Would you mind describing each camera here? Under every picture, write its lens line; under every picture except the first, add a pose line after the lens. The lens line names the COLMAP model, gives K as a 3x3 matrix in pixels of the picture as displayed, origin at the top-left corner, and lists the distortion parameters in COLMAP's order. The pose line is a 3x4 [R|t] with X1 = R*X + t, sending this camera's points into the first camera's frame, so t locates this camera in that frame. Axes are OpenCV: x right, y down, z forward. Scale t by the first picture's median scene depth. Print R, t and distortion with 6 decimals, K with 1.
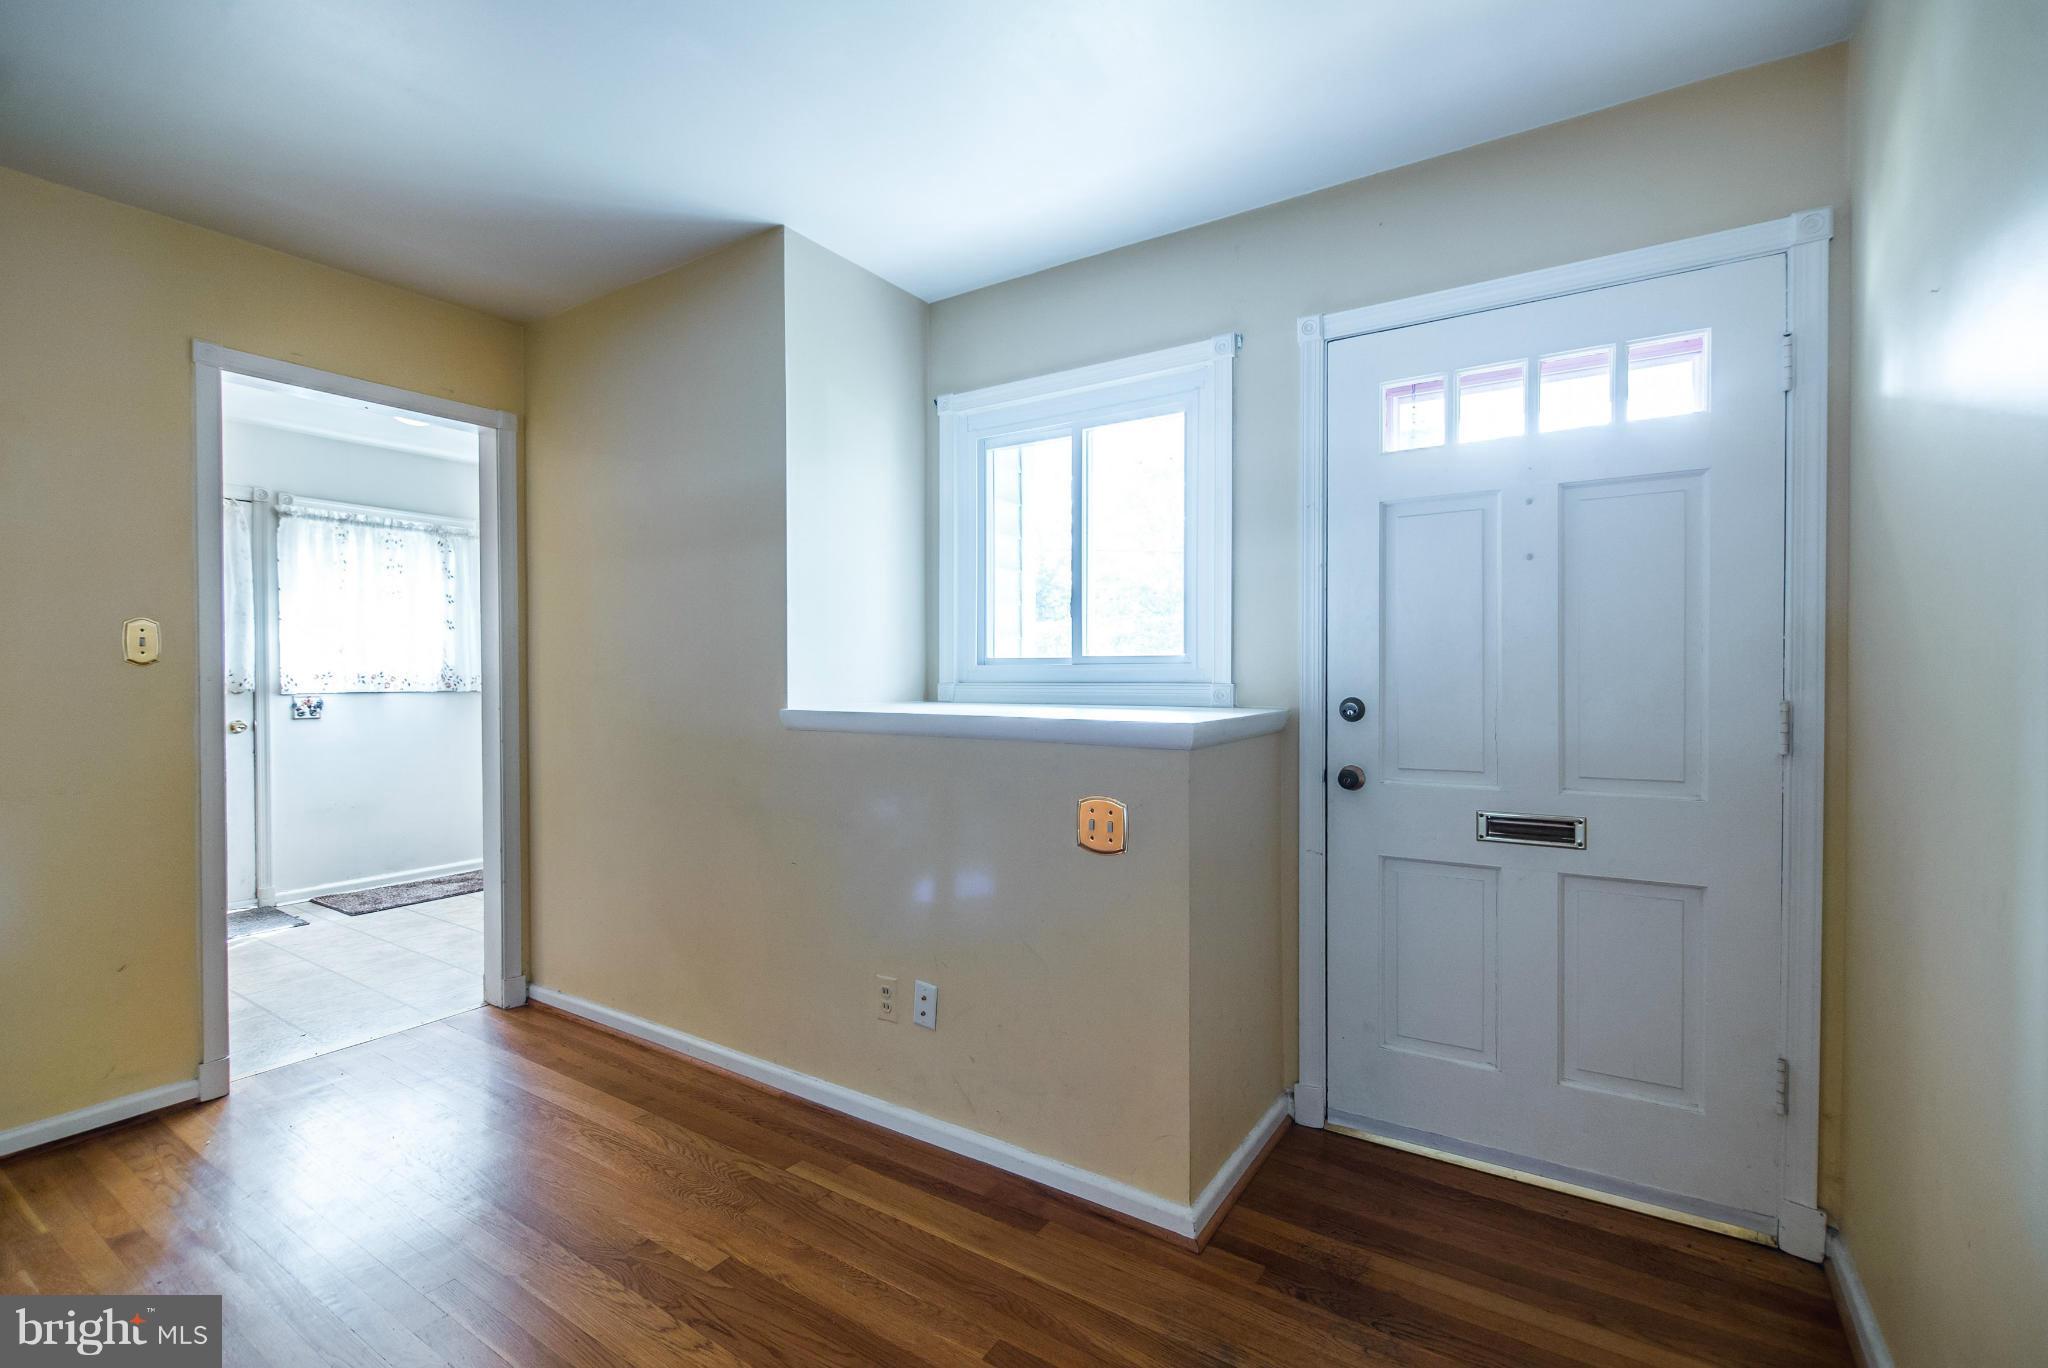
lens RADIAL K [[913.9, 0, 1015.9], [0, 913.9, 682.0], [0, 0, 1]] dist [0.001519, -0.003516]
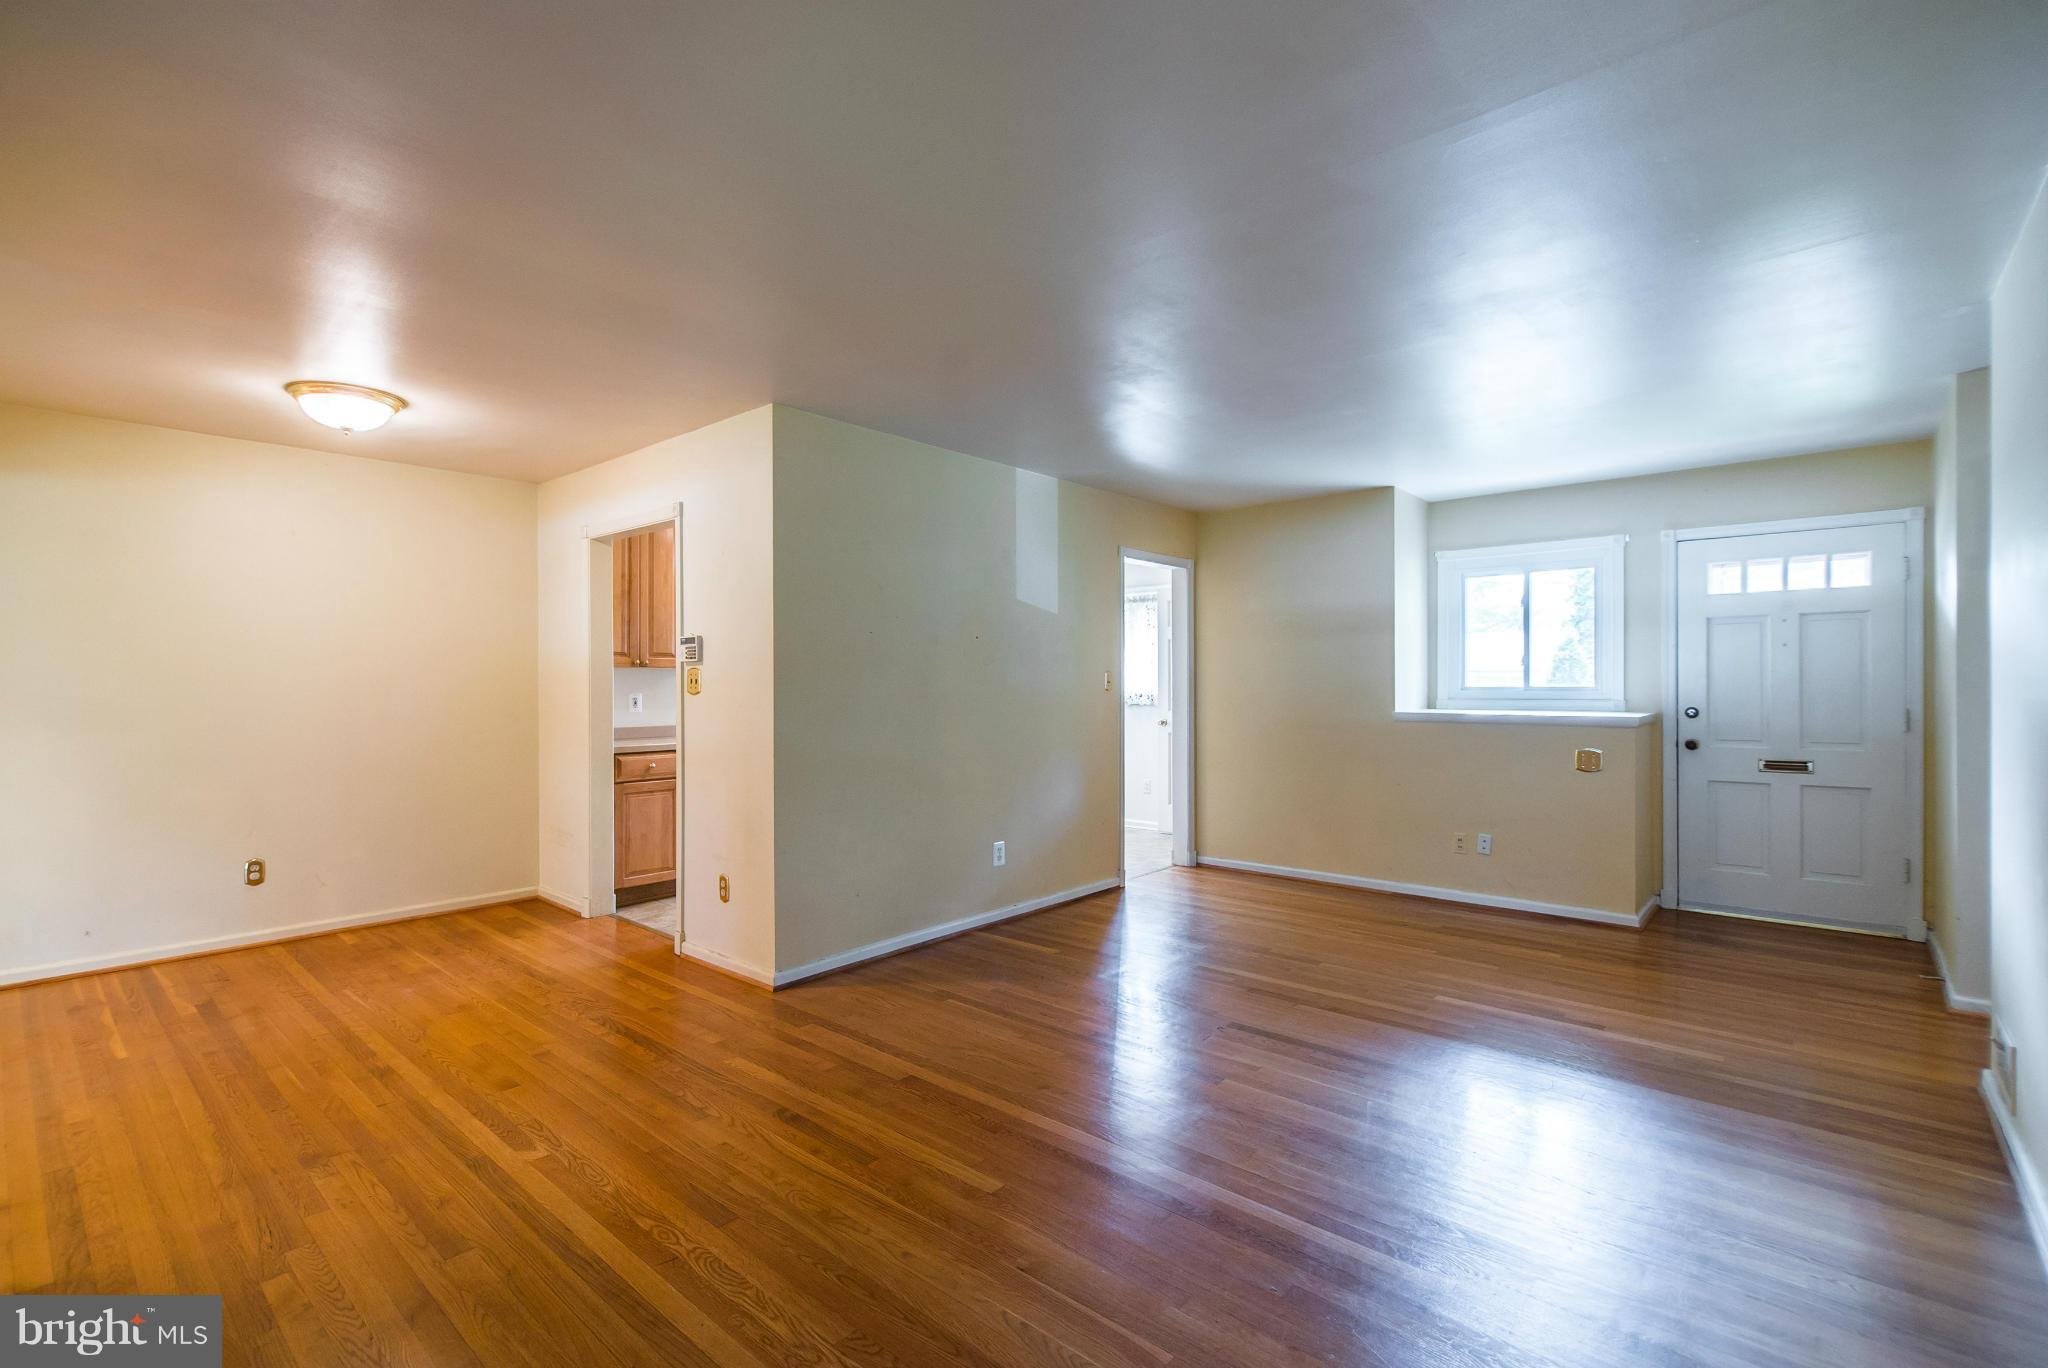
lens RADIAL K [[913.9, 0, 1016.0], [0, 913.9, 685.3], [0, 0, 1]] dist [0.001519, -0.003516]
pose [[0.991301, 0.000220, -0.131612, -0.927651], [-0.001632, 0.999942, -0.010619, -0.008853], [0.131602, 0.010742, 0.991244, -1.346179]]
